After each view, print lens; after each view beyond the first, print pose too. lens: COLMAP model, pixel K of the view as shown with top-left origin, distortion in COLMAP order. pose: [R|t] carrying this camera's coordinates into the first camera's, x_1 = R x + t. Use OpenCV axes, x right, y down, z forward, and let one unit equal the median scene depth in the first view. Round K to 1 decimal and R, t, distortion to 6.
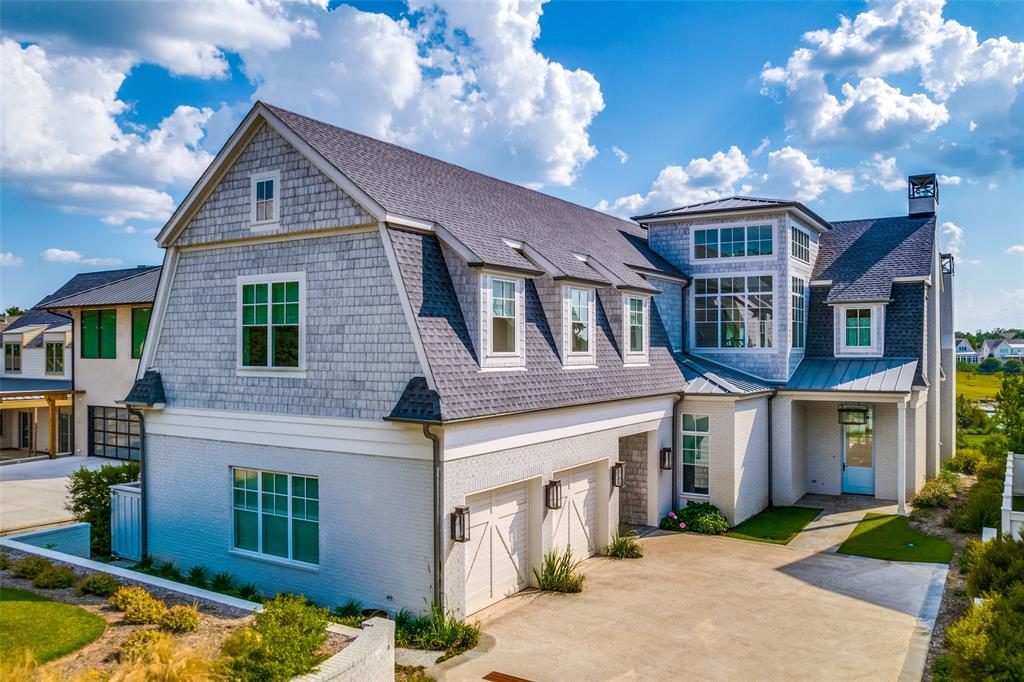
lens RADIAL K [[778.5, 0, 512.0], [0, 778.5, 341.0], [0, 0, 1]] dist [-0.043882, 0.004543]
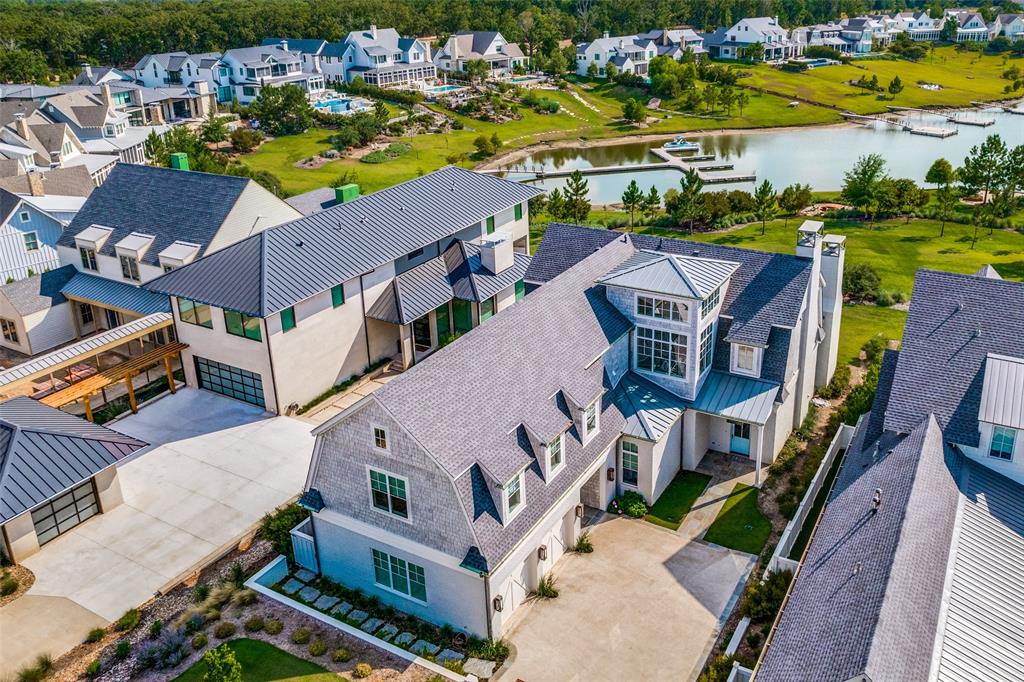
lens RADIAL K [[825.2, 0, 529.2], [0, 825.2, 262.2], [0, 0, 1]] dist [-0.029492, 0.010212]
pose [[0.998940, -0.041103, 0.020723, 0.006669], [0.031887, 0.942576, 0.332466, -0.997551], [-0.033198, -0.331453, 0.942888, -0.581213]]
